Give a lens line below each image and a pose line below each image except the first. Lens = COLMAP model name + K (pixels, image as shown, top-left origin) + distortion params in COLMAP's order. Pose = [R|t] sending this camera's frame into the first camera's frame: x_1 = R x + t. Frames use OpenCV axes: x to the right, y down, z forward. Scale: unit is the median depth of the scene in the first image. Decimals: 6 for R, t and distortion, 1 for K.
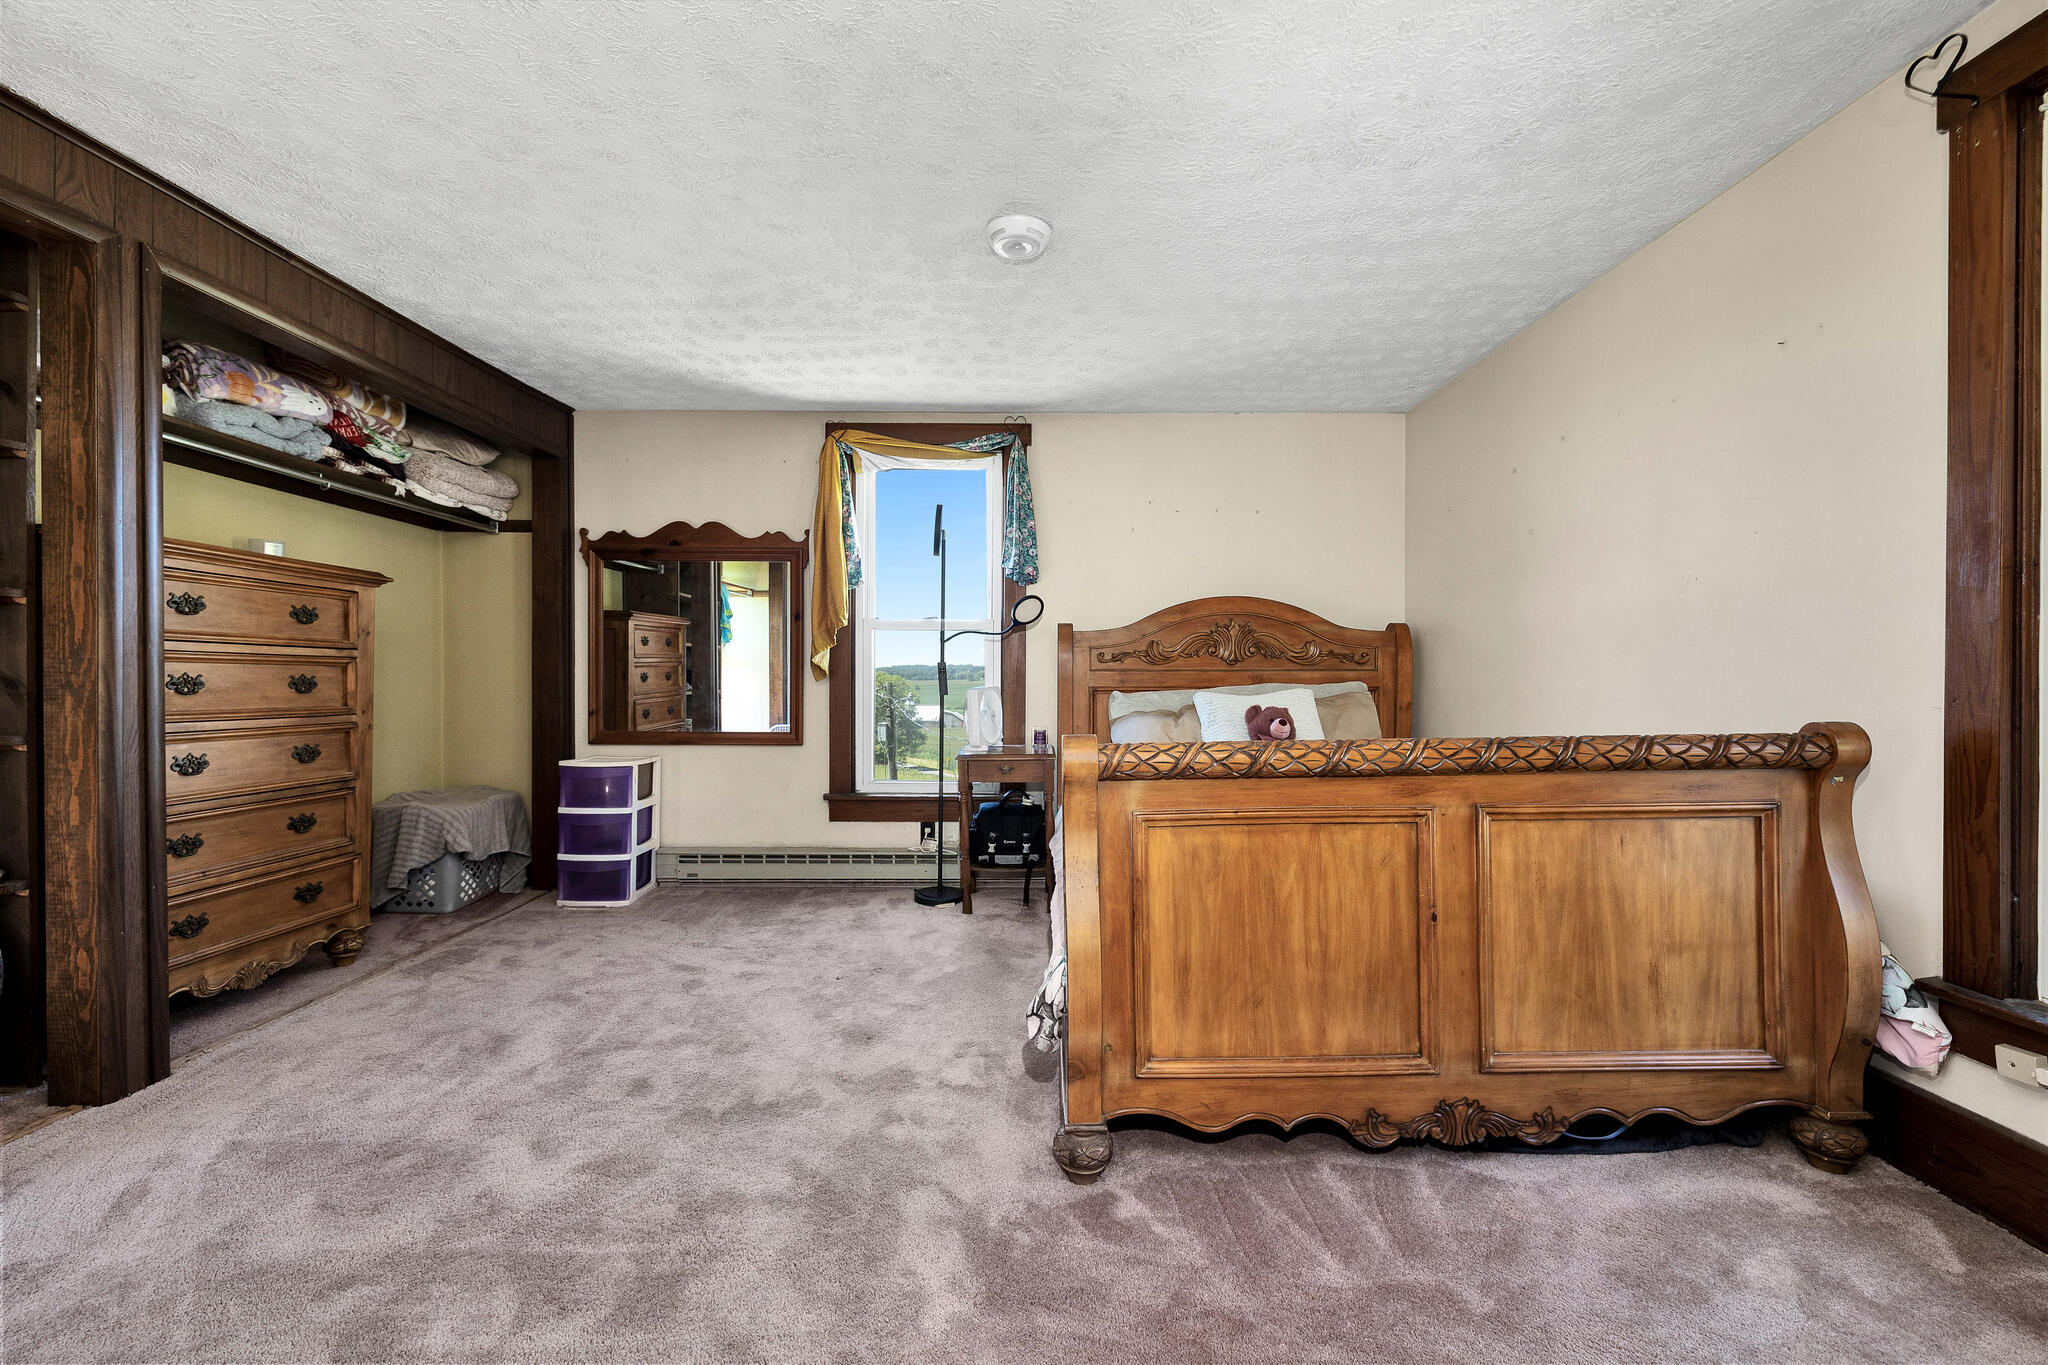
lens RADIAL K [[886.6, 0, 1027.2], [0, 886.6, 673.6], [0, 0, 1]] dist [-0.001950, -0.000066]
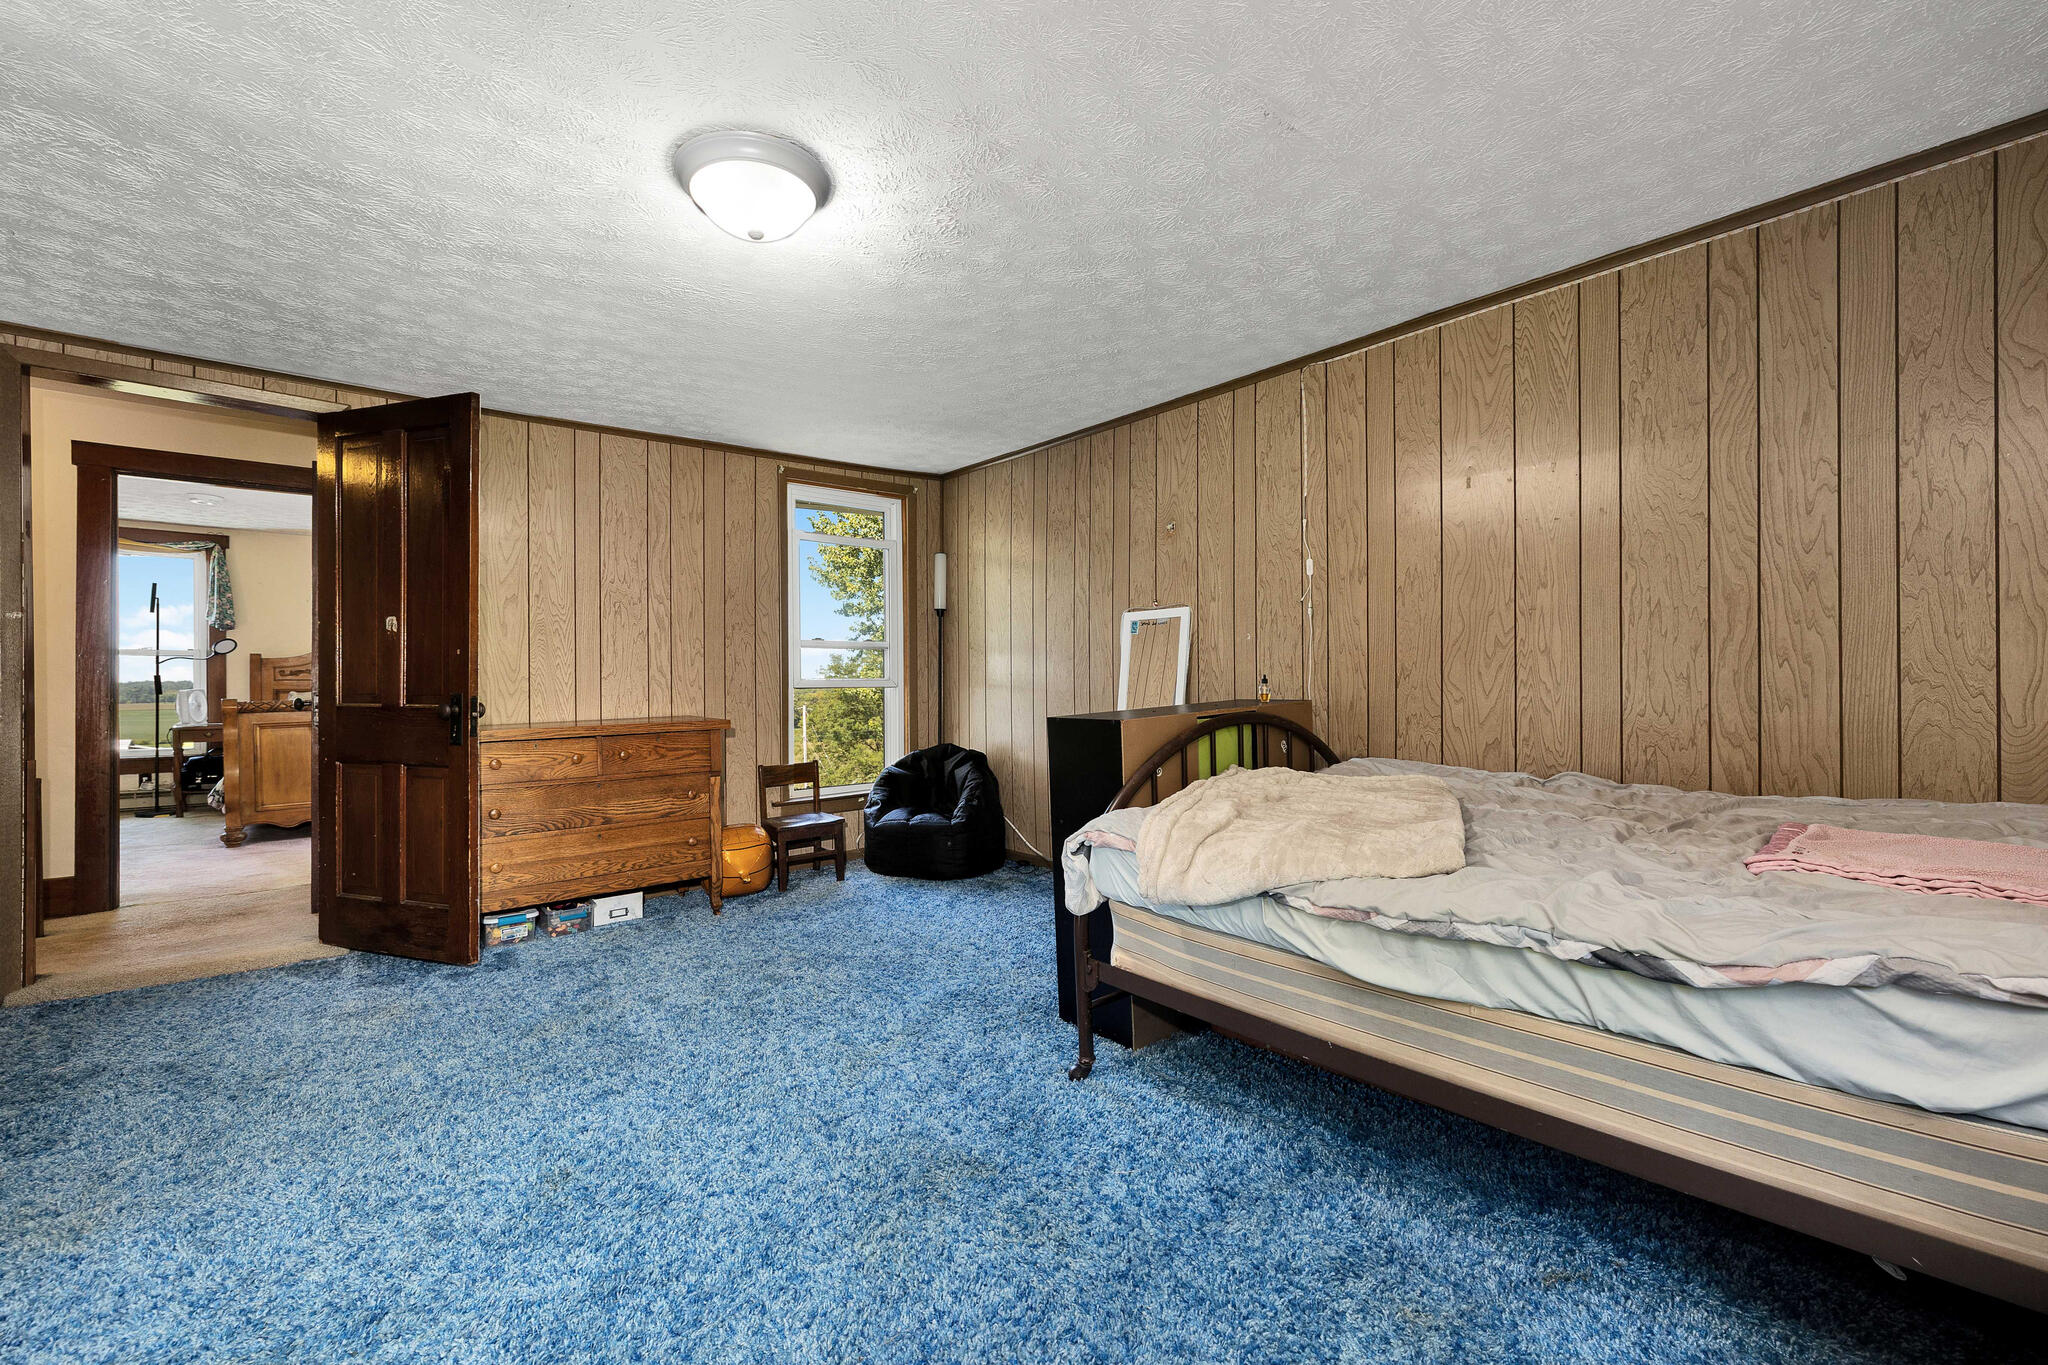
lens RADIAL K [[886.6, 0, 1026.9], [0, 886.6, 682.0], [0, 0, 1]] dist [-0.001950, -0.000066]
pose [[0.764232, -0.005683, 0.644917, 0.079625], [0.011447, 0.999923, -0.004752, 0.024310], [-0.644840, 0.011014, 0.764238, -1.317329]]
